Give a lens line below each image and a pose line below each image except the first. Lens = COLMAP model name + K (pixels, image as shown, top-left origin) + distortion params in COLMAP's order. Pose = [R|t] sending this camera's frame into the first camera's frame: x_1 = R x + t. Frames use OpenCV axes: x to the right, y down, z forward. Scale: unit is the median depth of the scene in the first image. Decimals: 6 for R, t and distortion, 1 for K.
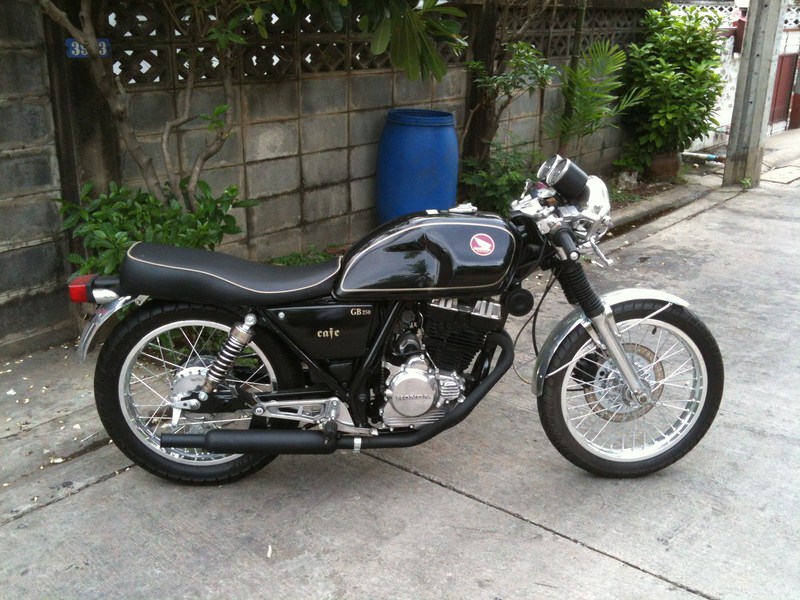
lens RADIAL K [[847.3, 0, 400.0], [0, 847.3, 300.0], [0, 0, 1]] dist [0.096853, -0.373351]
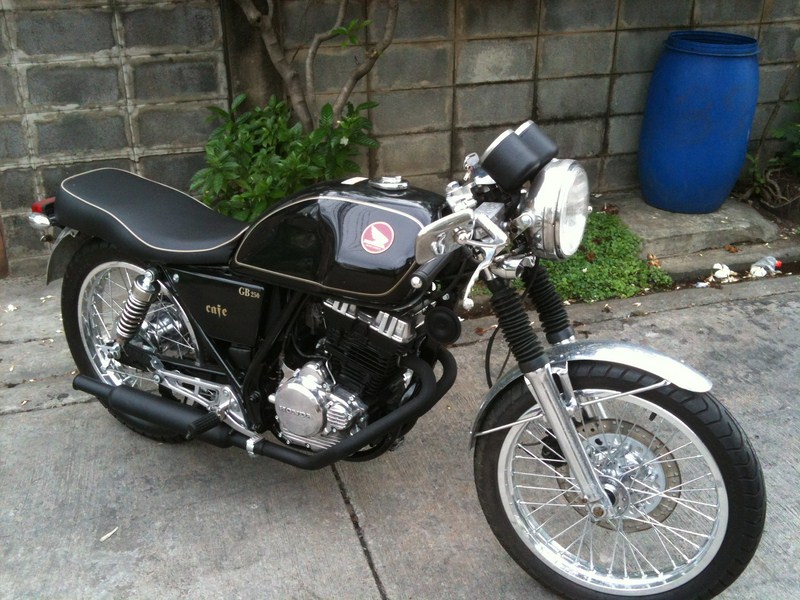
lens RADIAL K [[847.3, 0, 400.0], [0, 847.3, 300.0], [0, 0, 1]] dist [0.096853, -0.373351]
pose [[0.832671, 0.212927, -0.511195, 0.322269], [-0.157734, 0.976078, 0.149636, -0.081429], [0.530828, -0.043965, 0.846338, 0.263207]]
